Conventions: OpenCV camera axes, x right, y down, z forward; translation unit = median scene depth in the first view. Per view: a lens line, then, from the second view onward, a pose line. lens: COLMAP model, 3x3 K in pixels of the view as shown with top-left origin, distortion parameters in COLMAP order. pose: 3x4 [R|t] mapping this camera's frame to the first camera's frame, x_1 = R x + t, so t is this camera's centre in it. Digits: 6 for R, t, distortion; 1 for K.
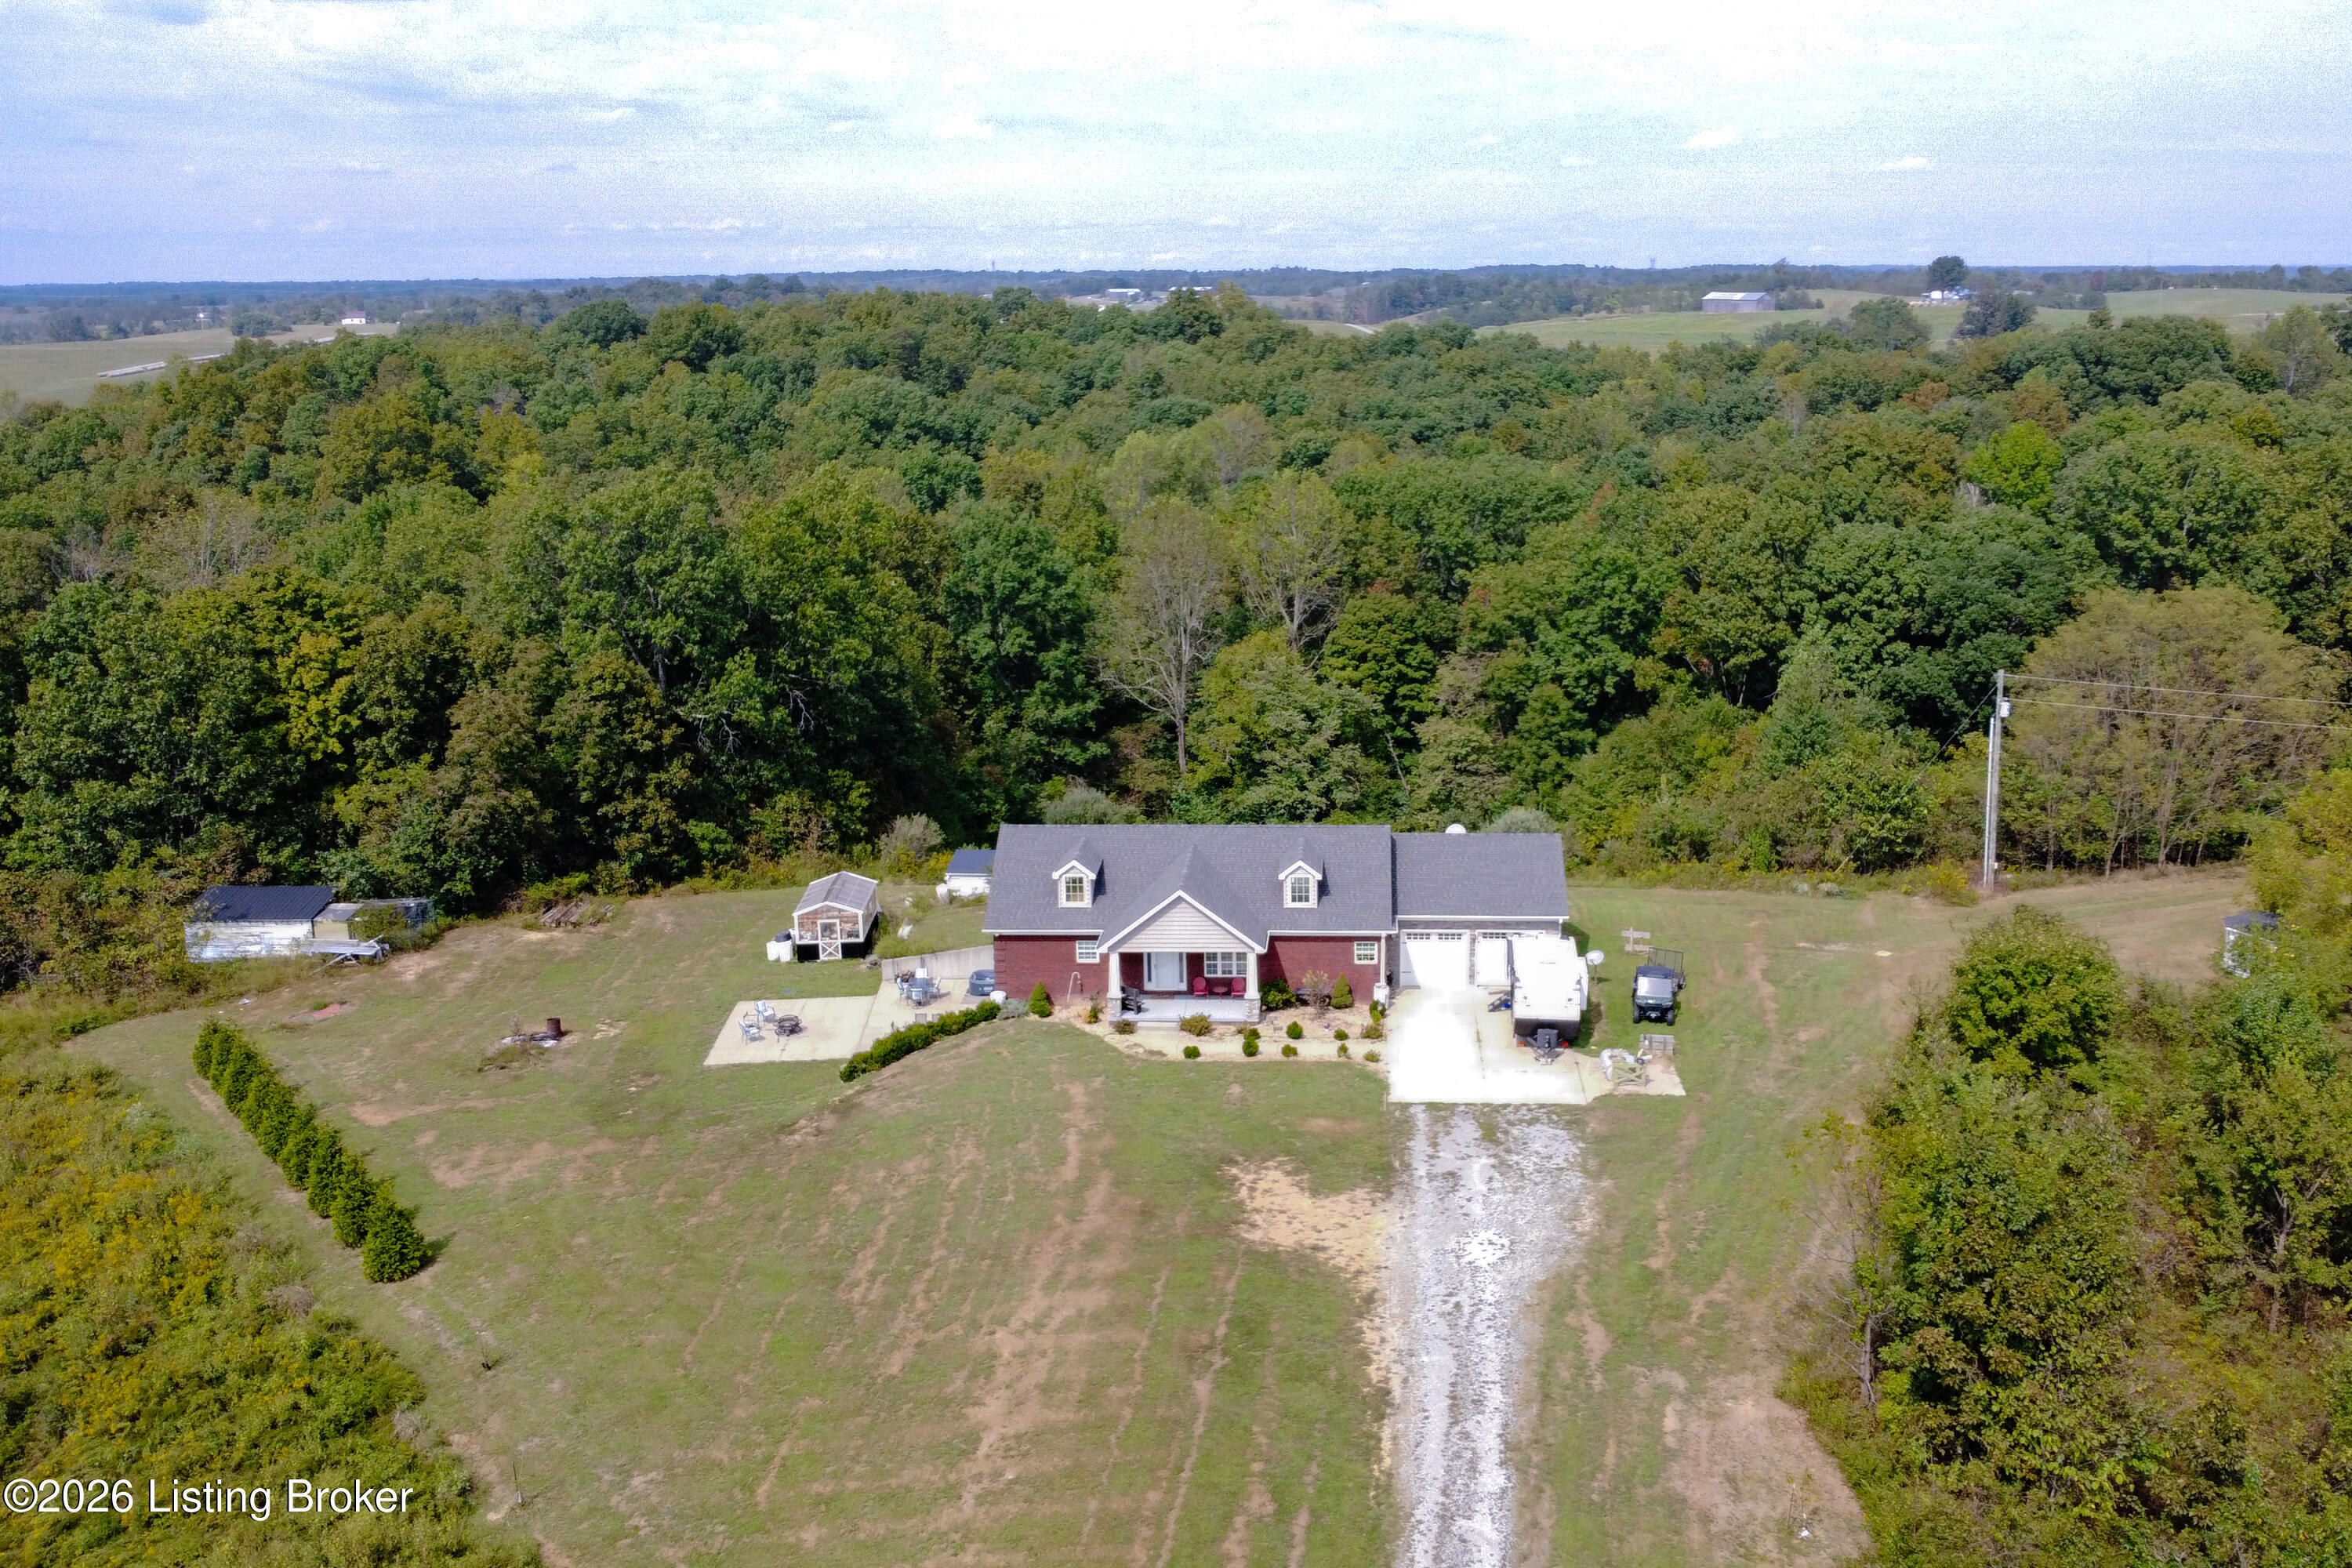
lens RADIAL K [[1630.6, 0, 1184.5], [0, 1630.6, 785.8], [0, 0, 1]] dist [0.007154, -0.001781]
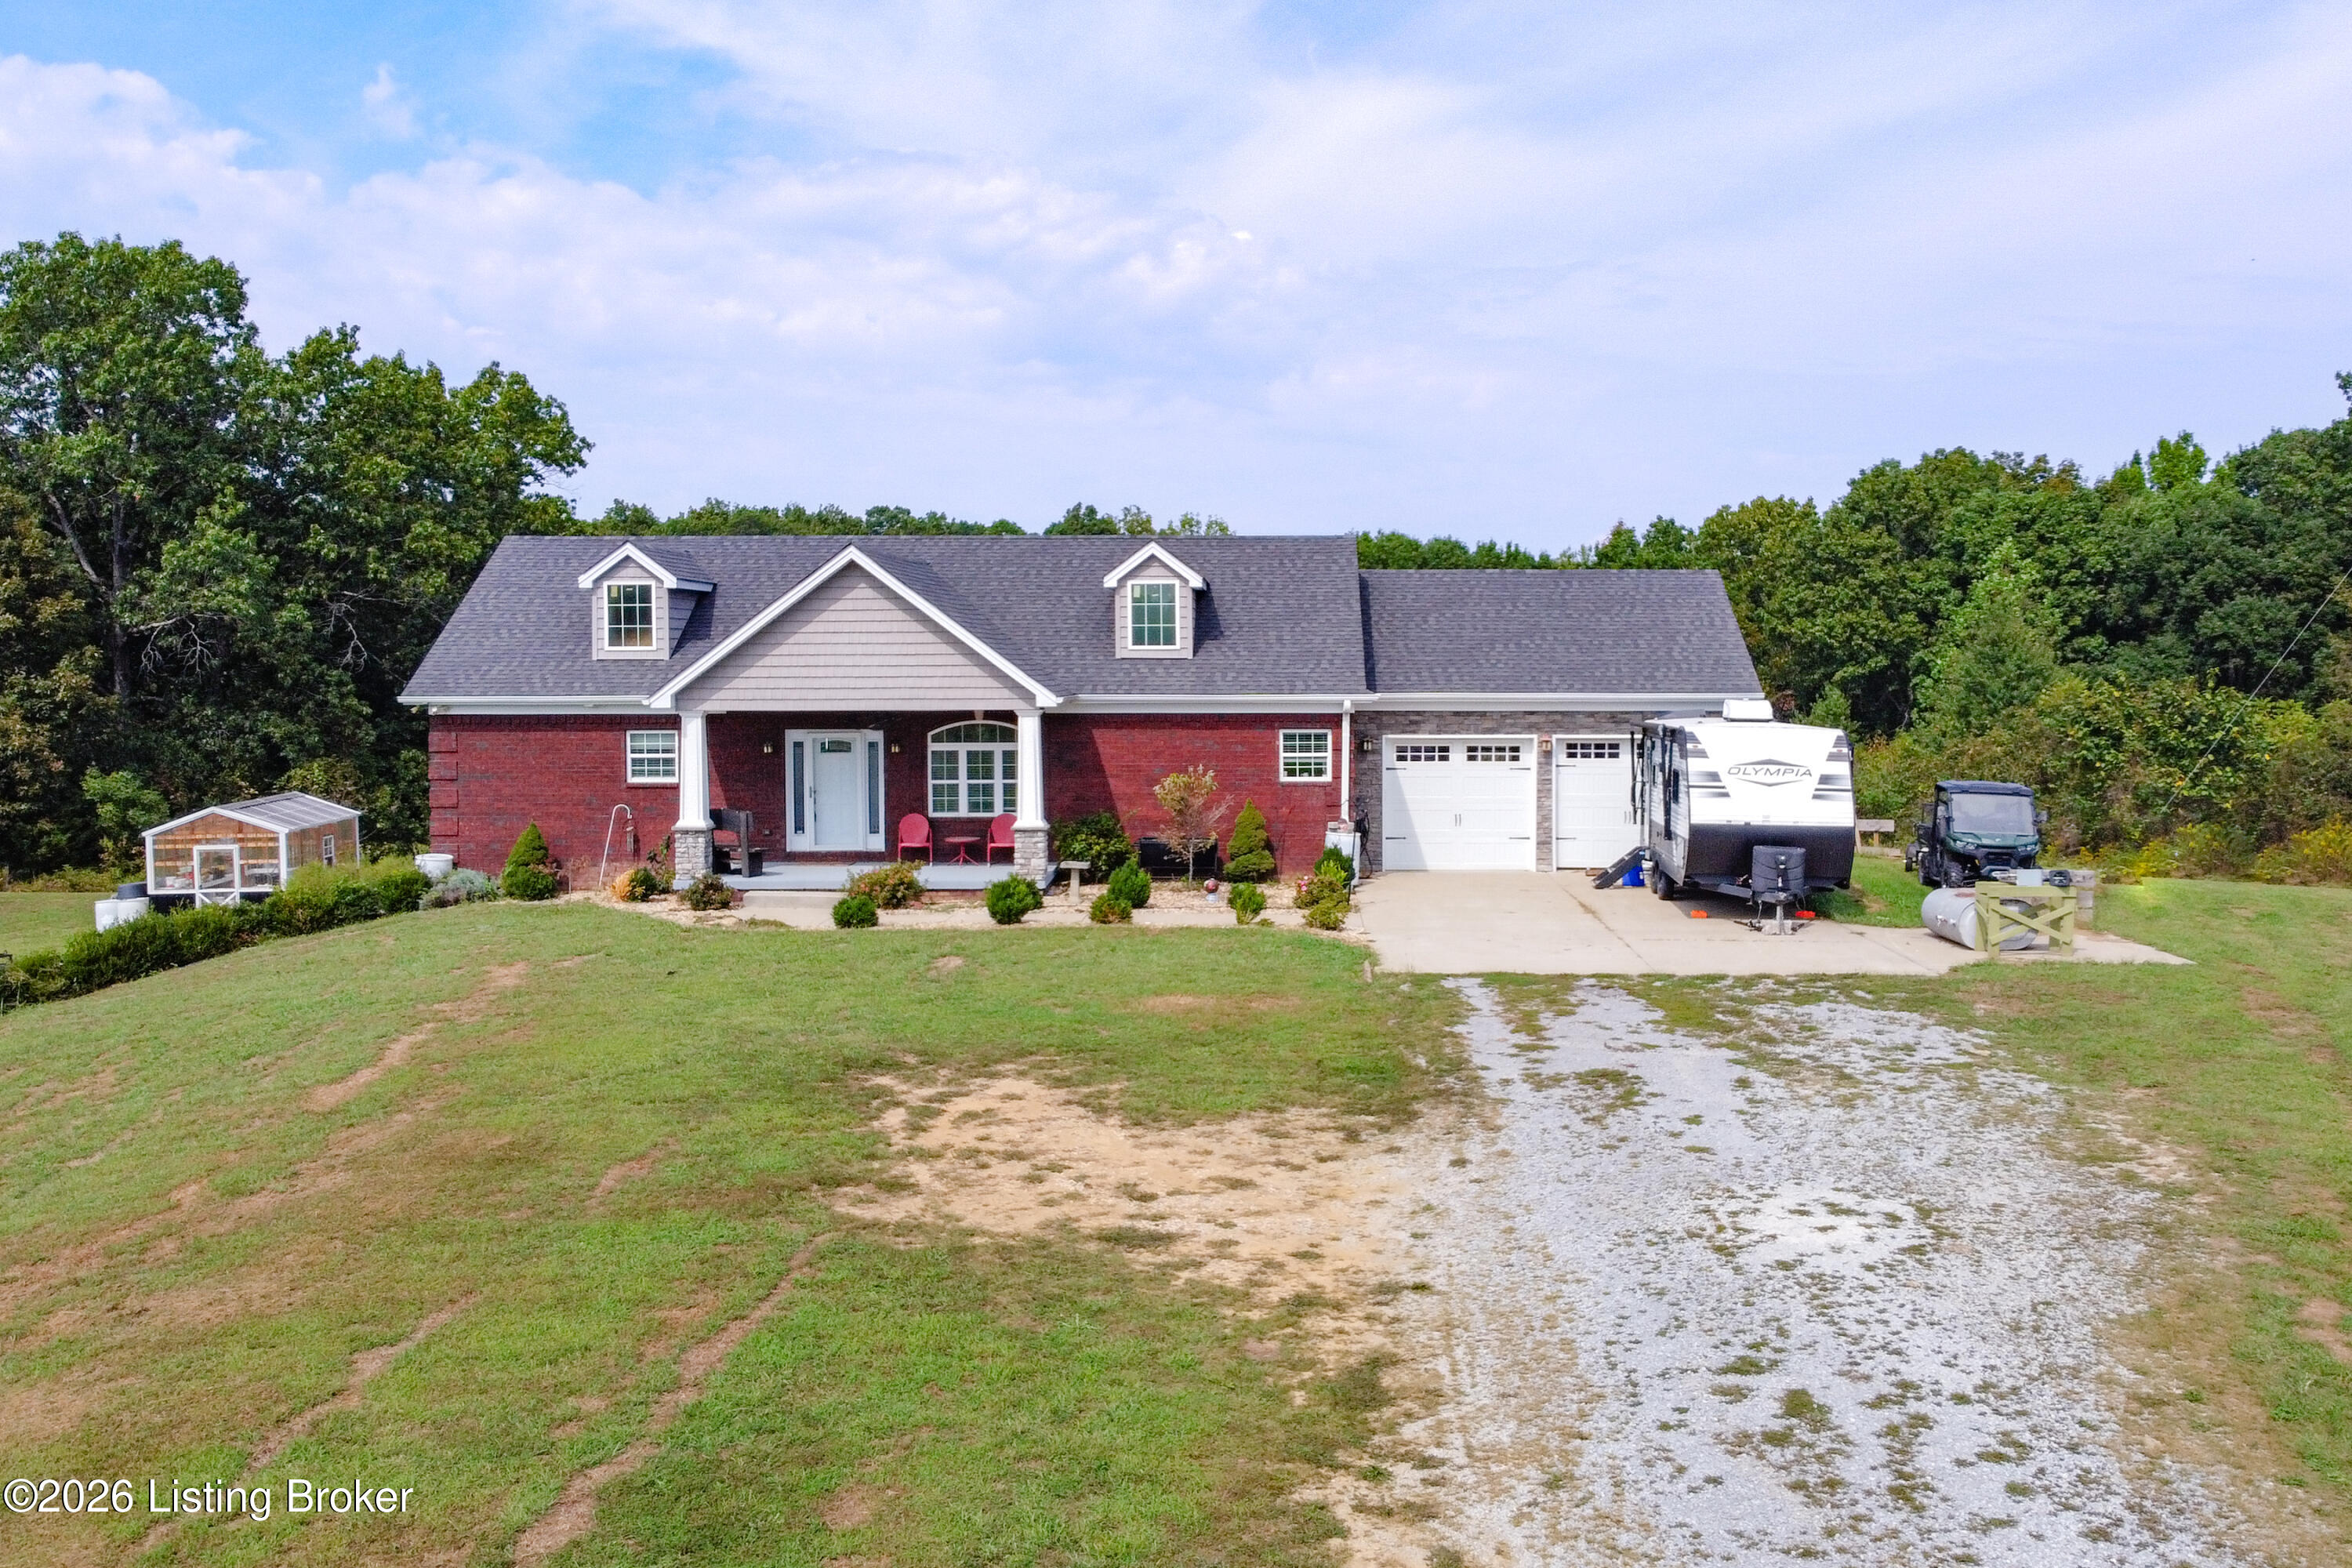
lens RADIAL K [[1929.5, 0, 1168.3], [0, 1929.5, 781.6], [0, 0, 1]] dist [-0.009340, 0.006311]
pose [[0.998853, 0.011694, 0.046437, 0.051969], [-0.004549, 0.988511, -0.151083, 0.185042], [-0.047670, 0.150699, 0.987430, 0.504064]]
